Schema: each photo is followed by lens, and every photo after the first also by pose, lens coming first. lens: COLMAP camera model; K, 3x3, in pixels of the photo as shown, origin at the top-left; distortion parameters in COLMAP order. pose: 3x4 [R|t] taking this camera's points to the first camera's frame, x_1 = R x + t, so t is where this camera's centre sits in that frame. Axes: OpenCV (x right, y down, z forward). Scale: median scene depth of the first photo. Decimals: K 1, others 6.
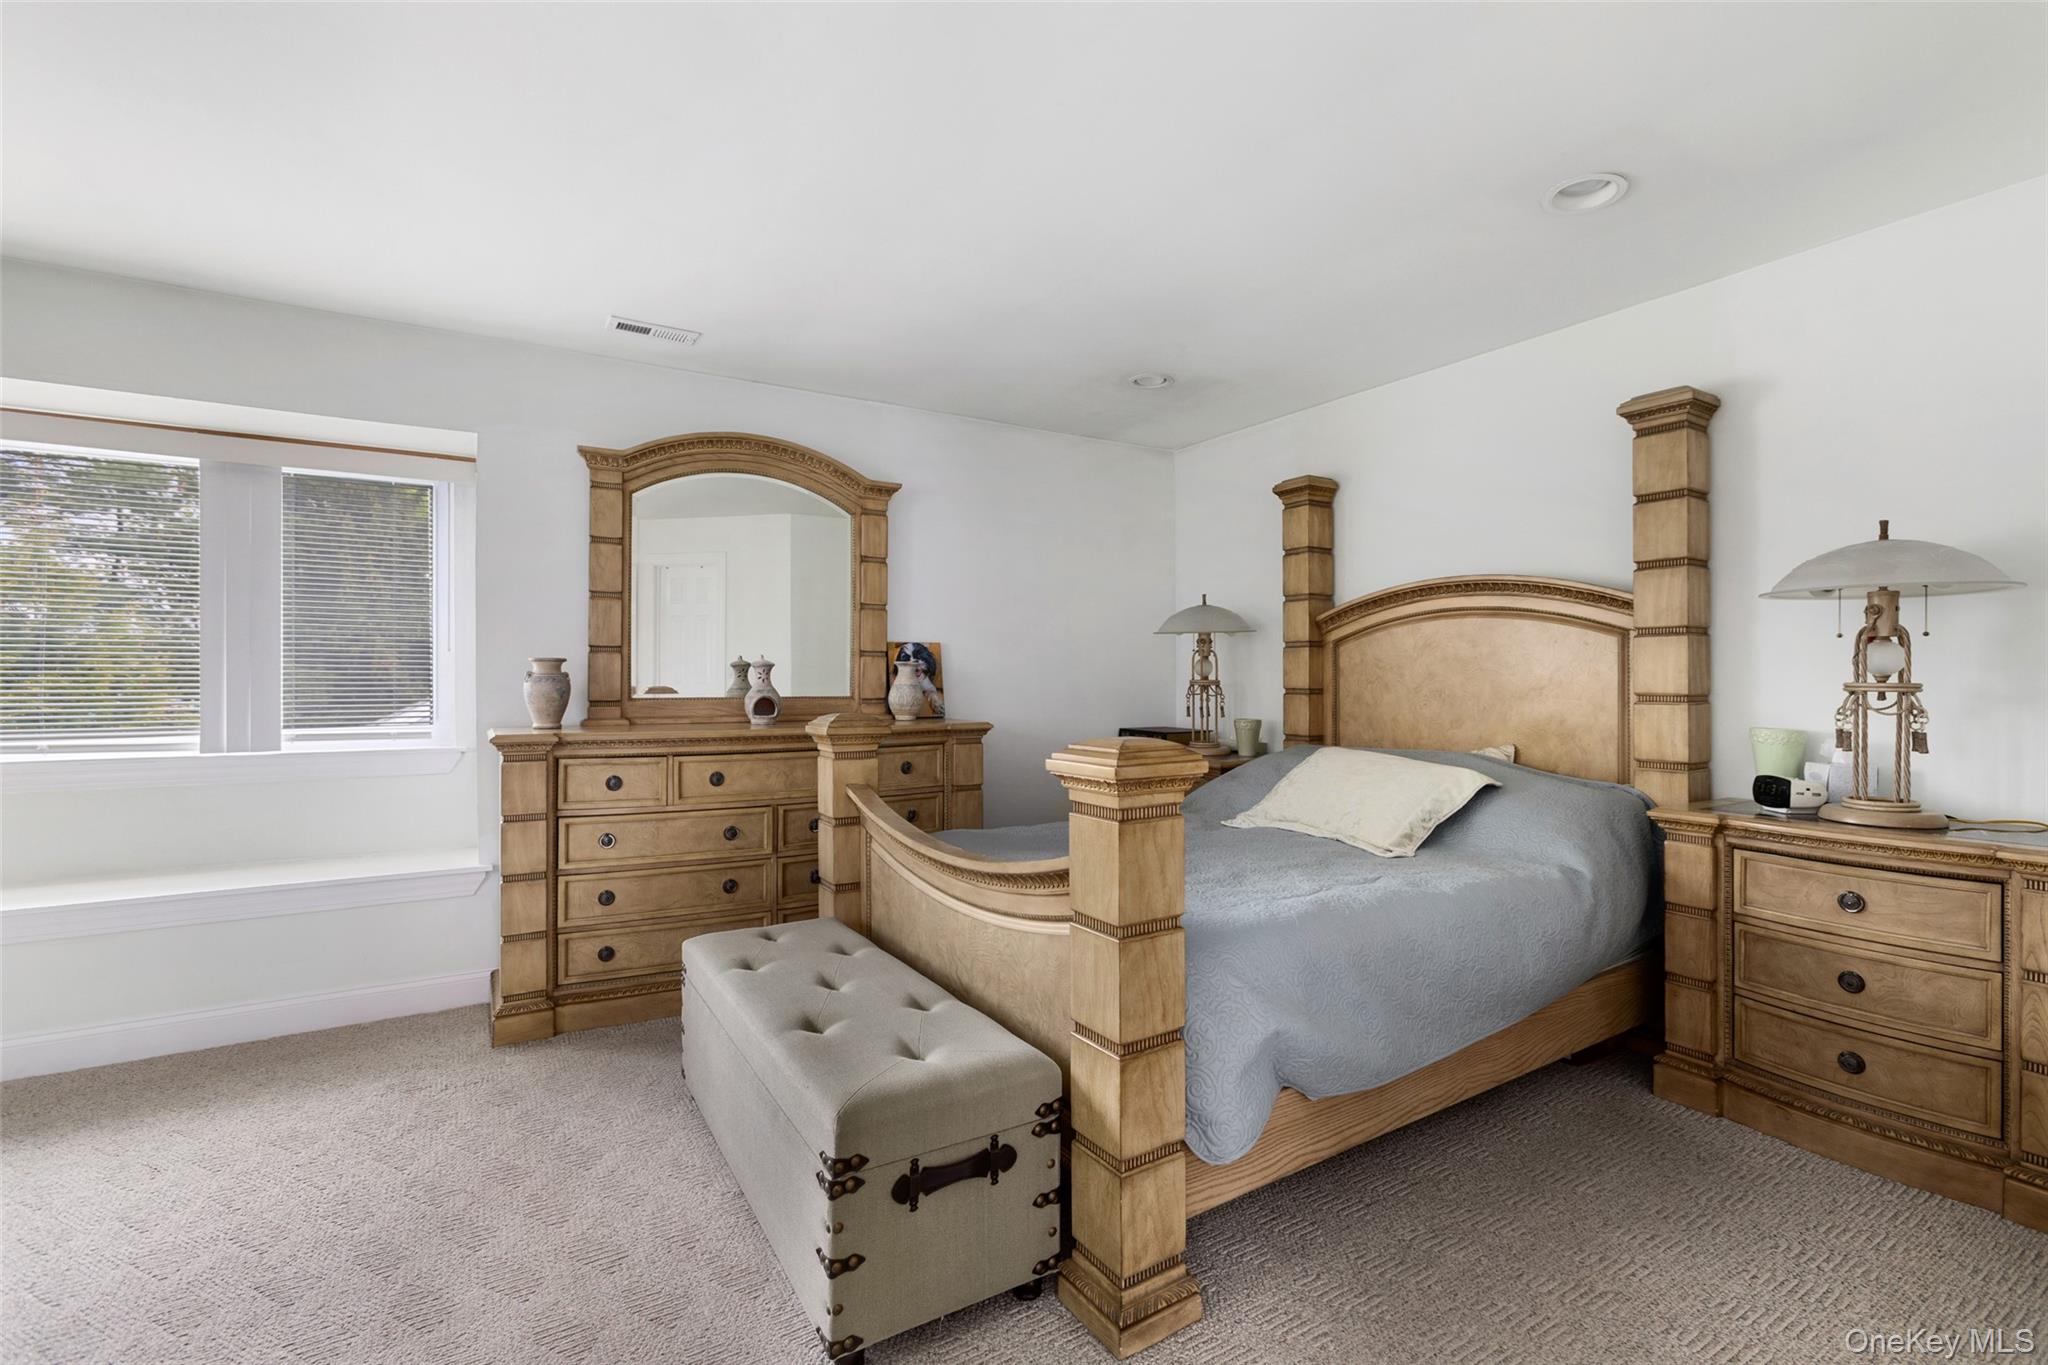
lens RADIAL K [[907.8, 0, 1024.8], [0, 907.8, 671.1], [0, 0, 1]] dist [-0.001079, -0.000277]
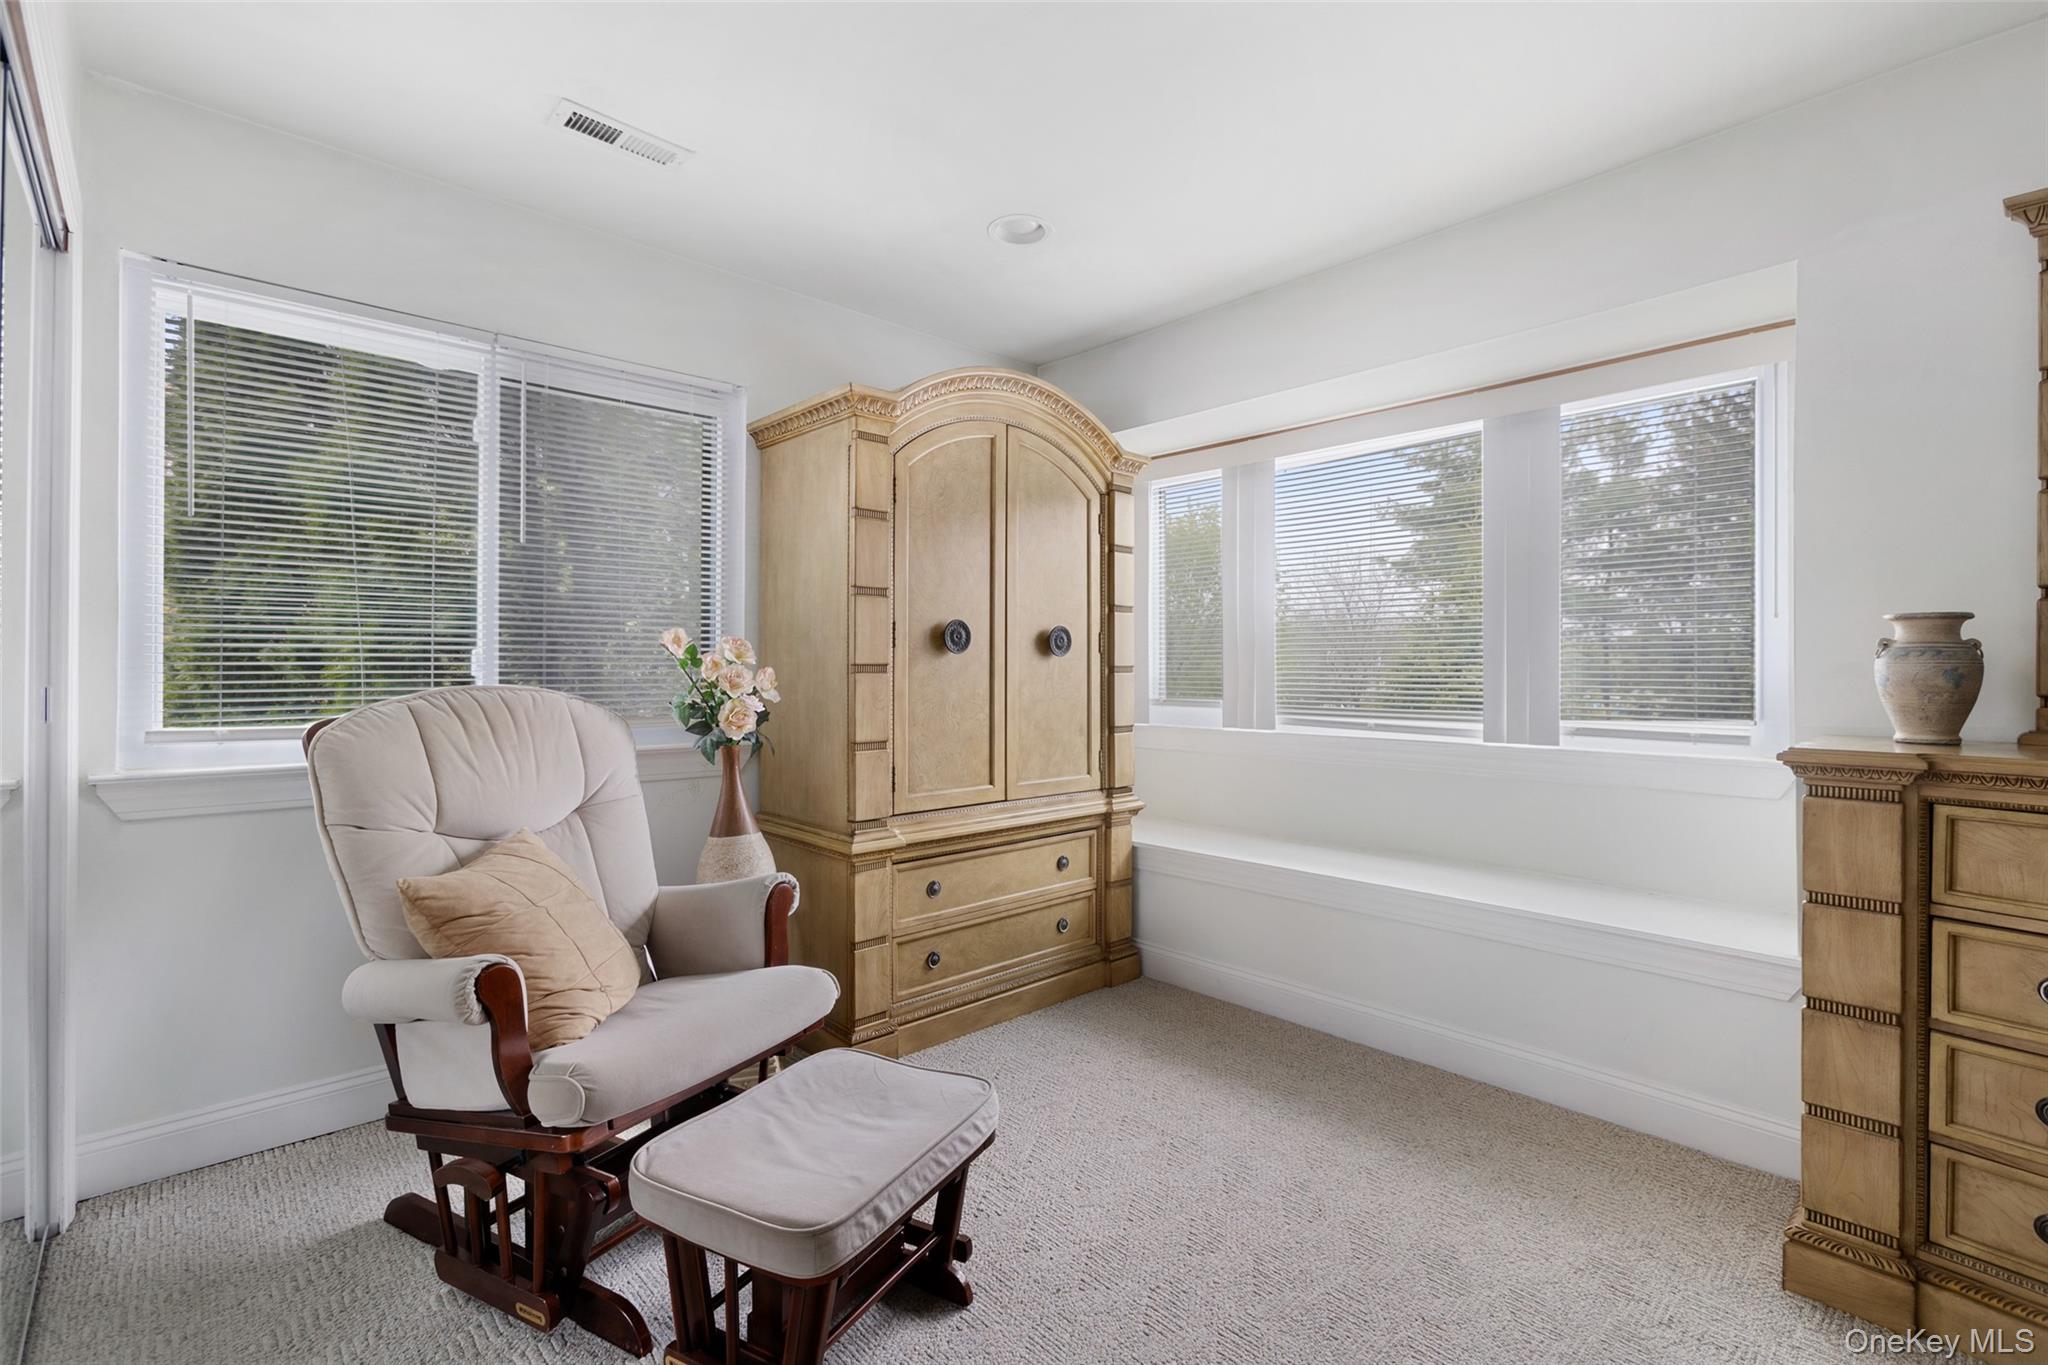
lens RADIAL K [[907.8, 0, 1016.5], [0, 907.8, 675.9], [0, 0, 1]] dist [-0.001079, -0.000277]
pose [[0.200868, 0.003768, -0.979611, -0.113206], [0.003122, 0.999985, 0.004486, 0.019884], [0.979613, -0.003960, 0.200853, 0.383352]]
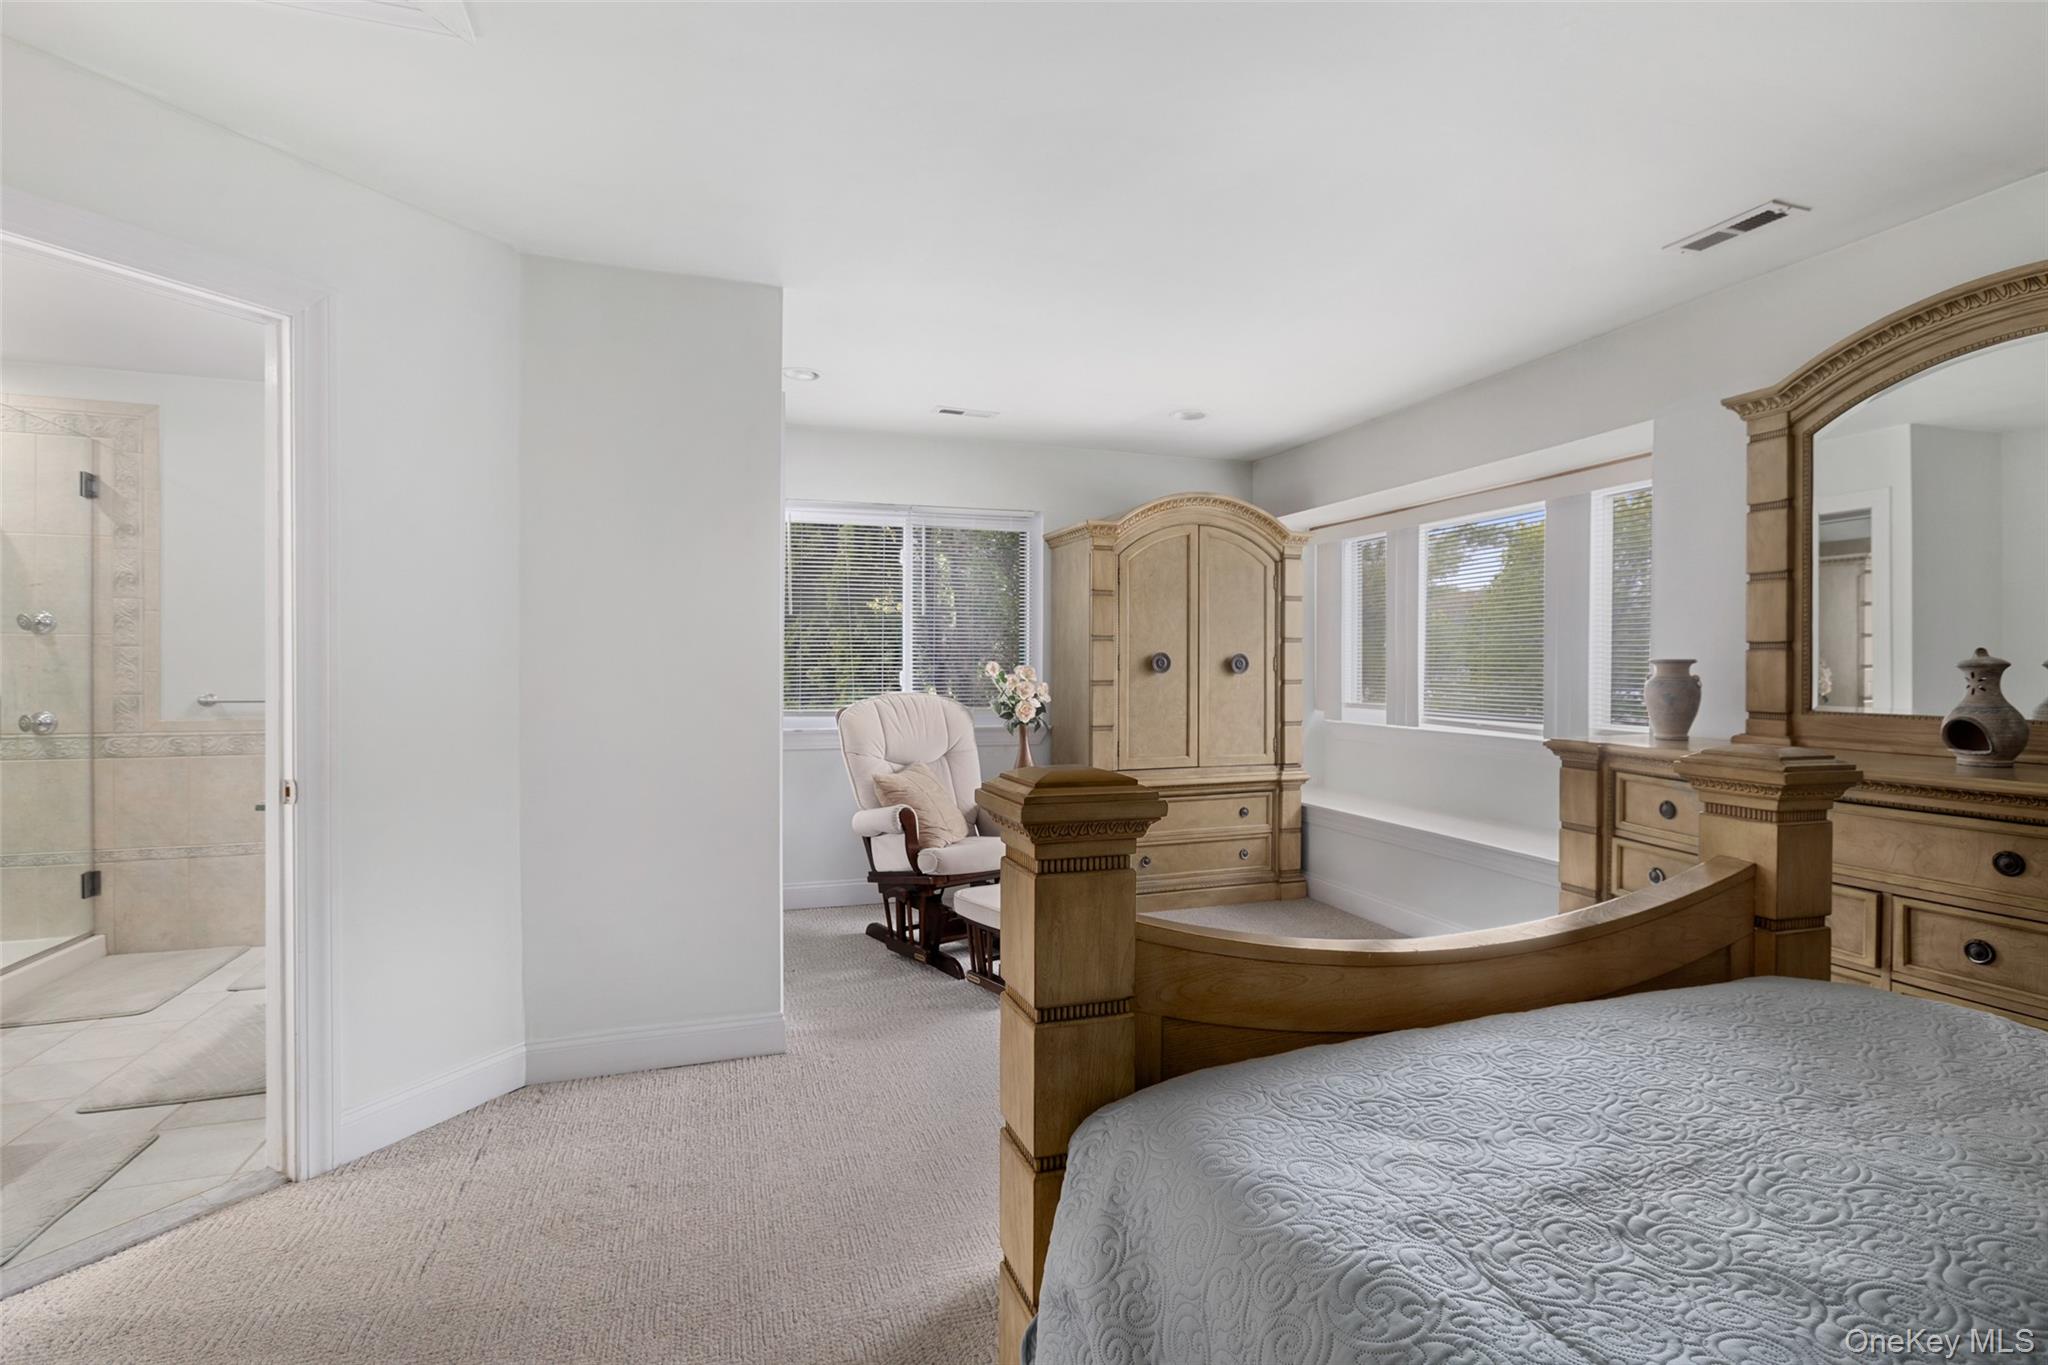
lens RADIAL K [[962.0, 0, 1031.9], [0, 962.0, 678.5], [0, 0, 1]] dist [-0.018372, 0.008812]
pose [[-0.209920, 0.013170, -0.977630, 0.533511], [0.003344, 0.999913, 0.012752, -0.010139], [0.977713, -0.000592, -0.209945, 0.626027]]
